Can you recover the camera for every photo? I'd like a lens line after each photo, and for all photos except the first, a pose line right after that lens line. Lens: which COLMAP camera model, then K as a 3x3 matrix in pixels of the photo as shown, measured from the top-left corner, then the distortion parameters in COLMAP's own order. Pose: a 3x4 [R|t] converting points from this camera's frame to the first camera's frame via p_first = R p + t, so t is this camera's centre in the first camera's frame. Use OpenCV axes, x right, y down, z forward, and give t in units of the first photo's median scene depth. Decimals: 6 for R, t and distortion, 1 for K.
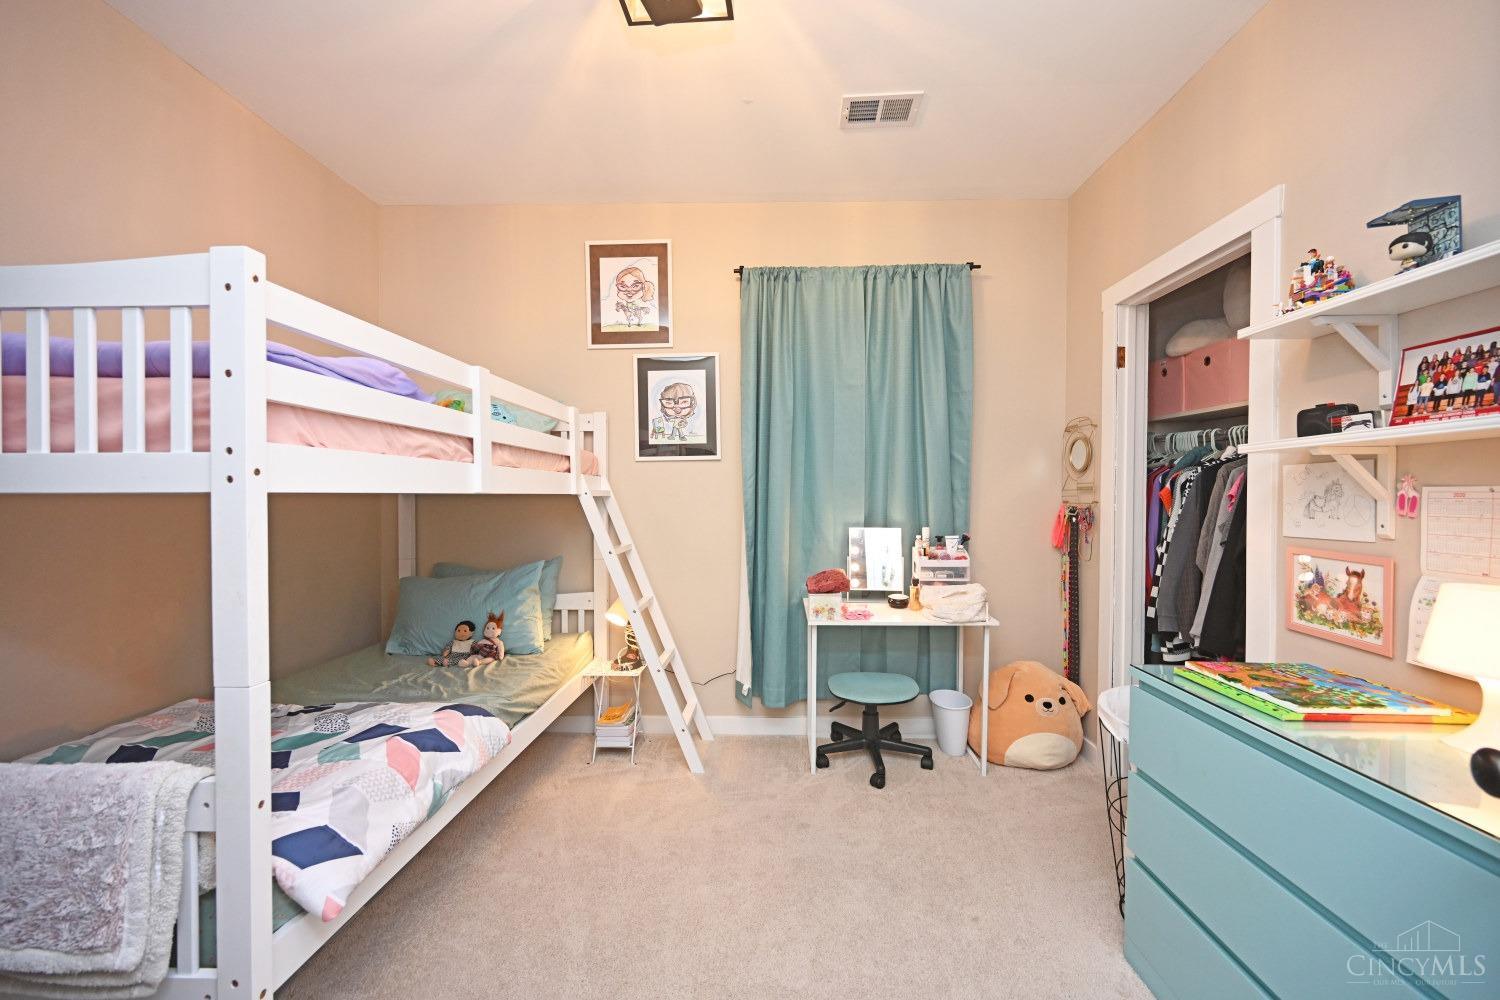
lens RADIAL K [[587.7, 0, 755.5], [0, 587.7, 503.6], [0, 0, 1]] dist [0.002873, 0.000234]
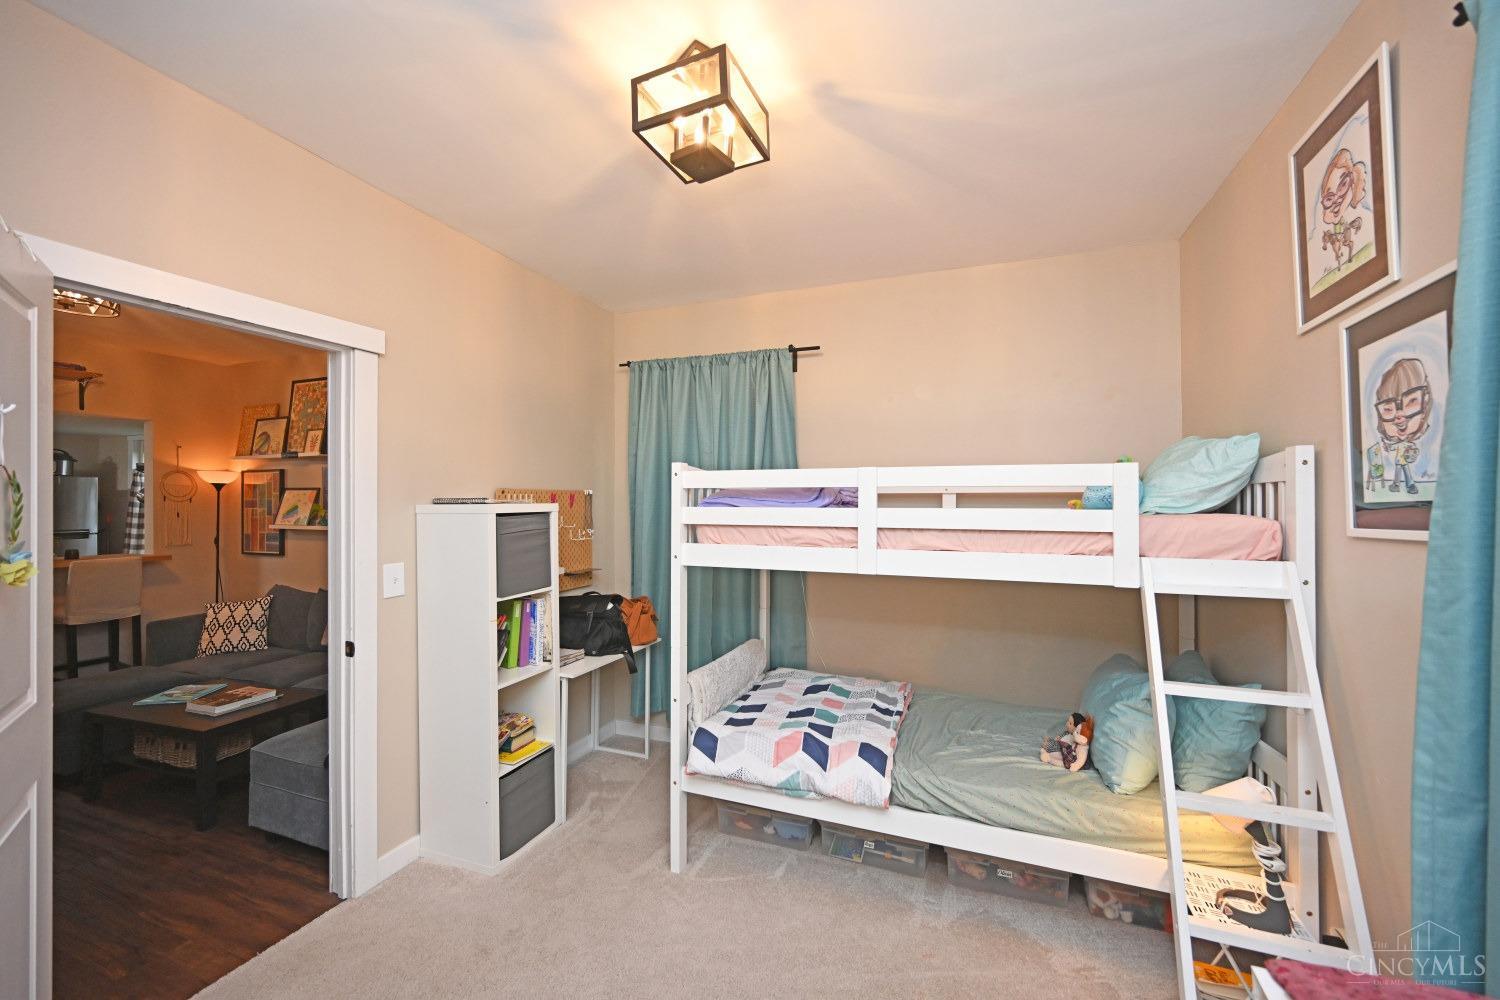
lens RADIAL K [[587.7, 0, 755.5], [0, 587.7, 503.6], [0, 0, 1]] dist [0.002873, 0.000234]
pose [[-0.322276, -0.004682, -0.946634, 0.514156], [-0.017657, 0.999844, 0.001066, -0.111090], [0.946481, 0.017058, -0.322308, 0.834142]]
